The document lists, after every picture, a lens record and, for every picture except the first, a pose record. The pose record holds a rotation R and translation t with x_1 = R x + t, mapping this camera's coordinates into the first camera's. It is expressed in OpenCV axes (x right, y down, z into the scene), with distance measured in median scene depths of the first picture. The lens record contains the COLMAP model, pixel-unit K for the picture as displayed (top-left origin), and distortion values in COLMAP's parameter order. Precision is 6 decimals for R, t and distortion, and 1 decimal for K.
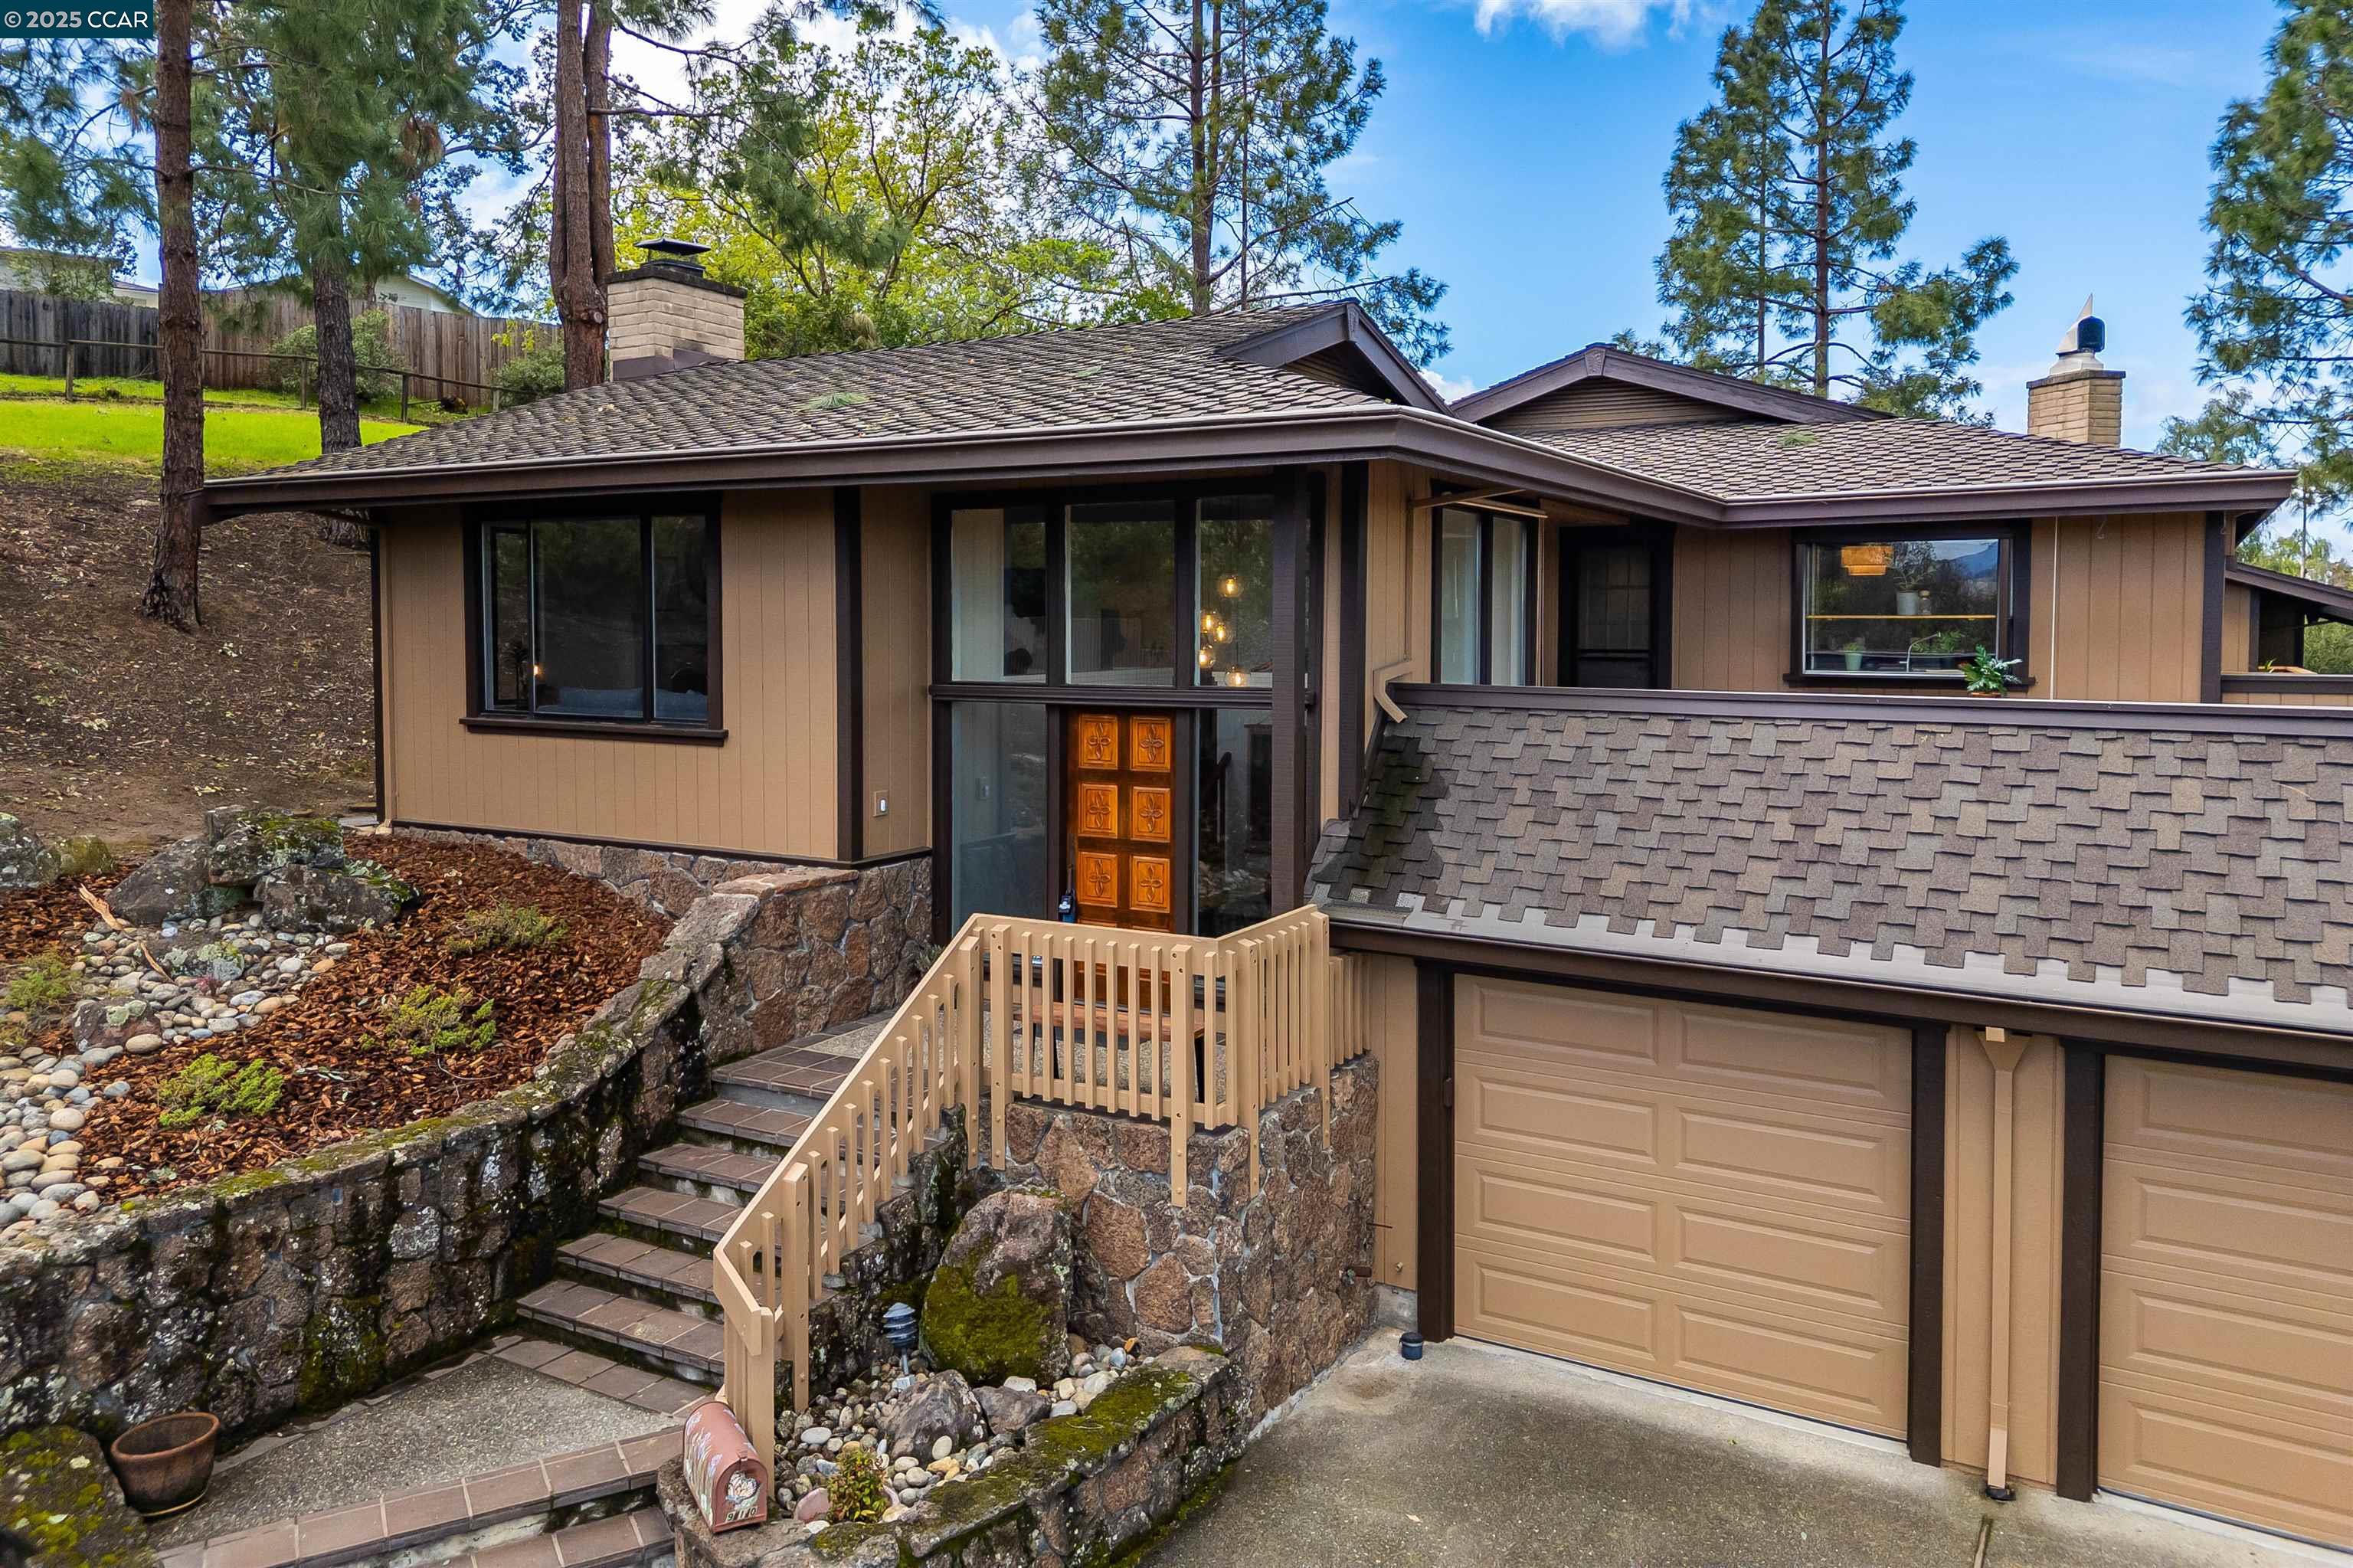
lens RADIAL K [[1633.7, 0, 1163.5], [0, 1633.7, 663.7], [0, 0, 1]] dist [0.022095, -0.003056]
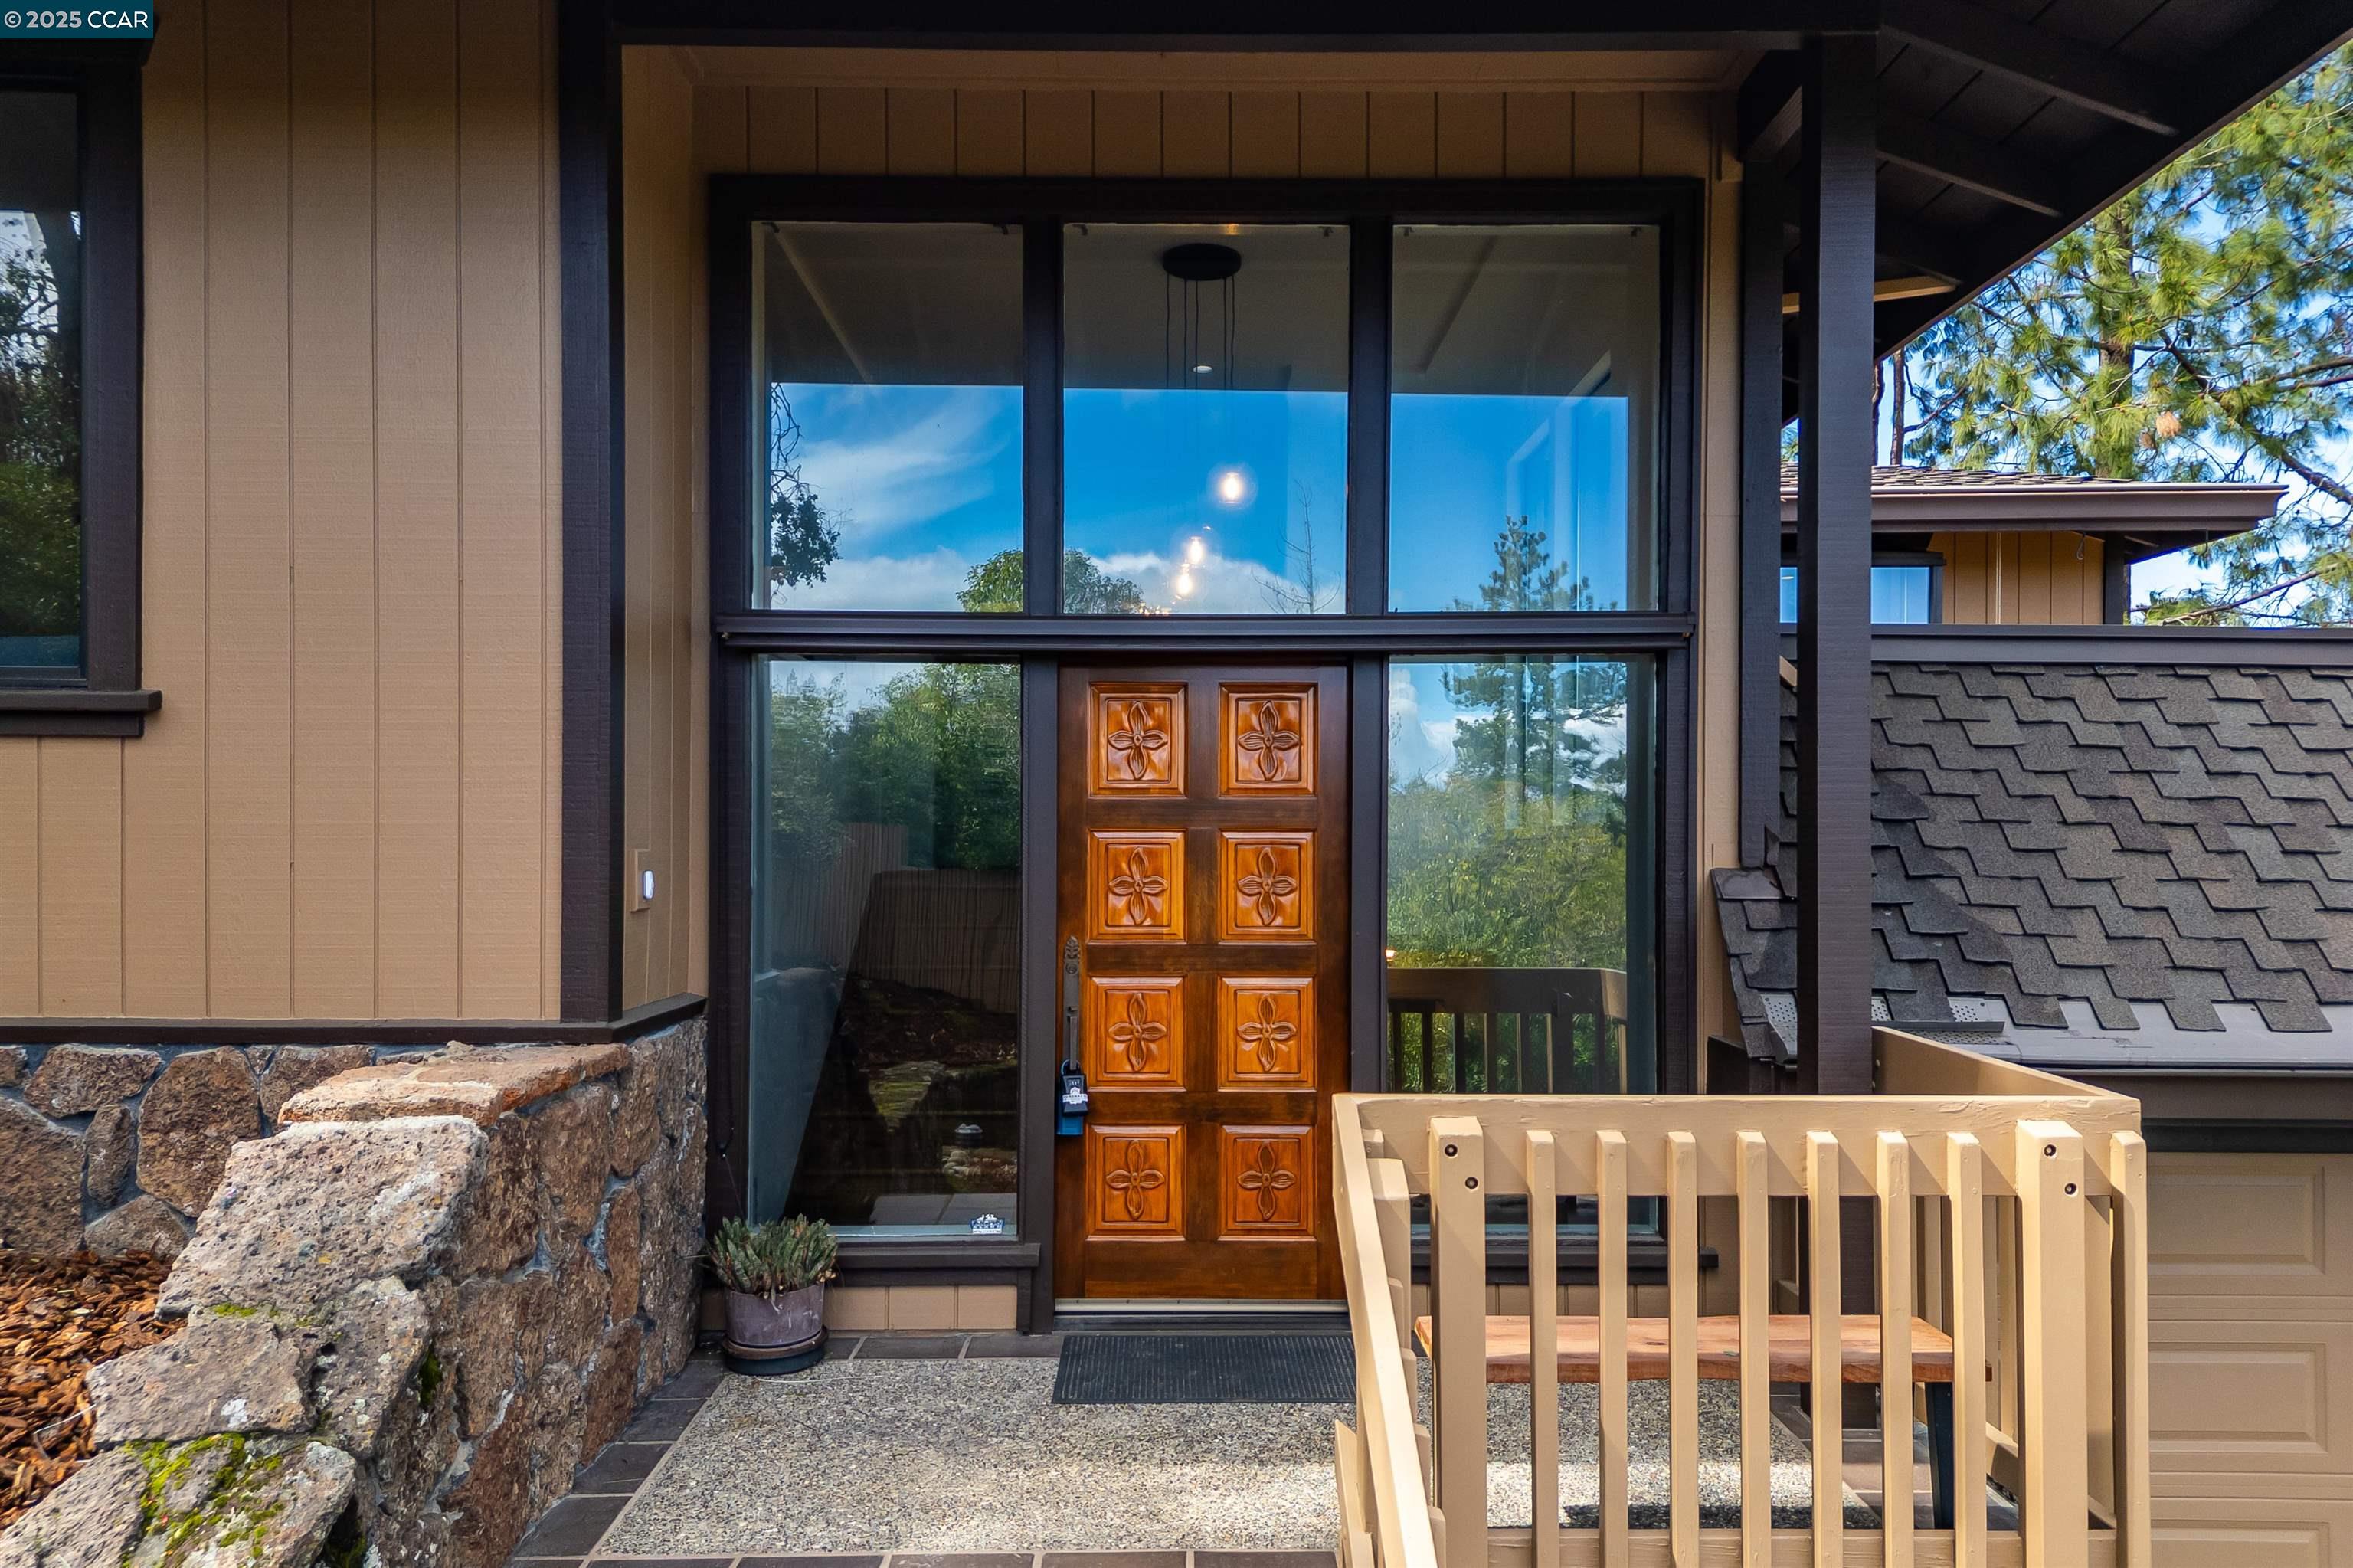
lens RADIAL K [[1669.0, 0, 1171.1], [0, 1669.0, 851.0], [0, 0, 1]] dist [0.019006, -0.001342]
pose [[0.854355, 0.000480, 0.519689, -0.301425], [0.009755, 0.999809, -0.016960, 0.094687], [-0.519598, 0.019559, 0.854187, 0.635209]]
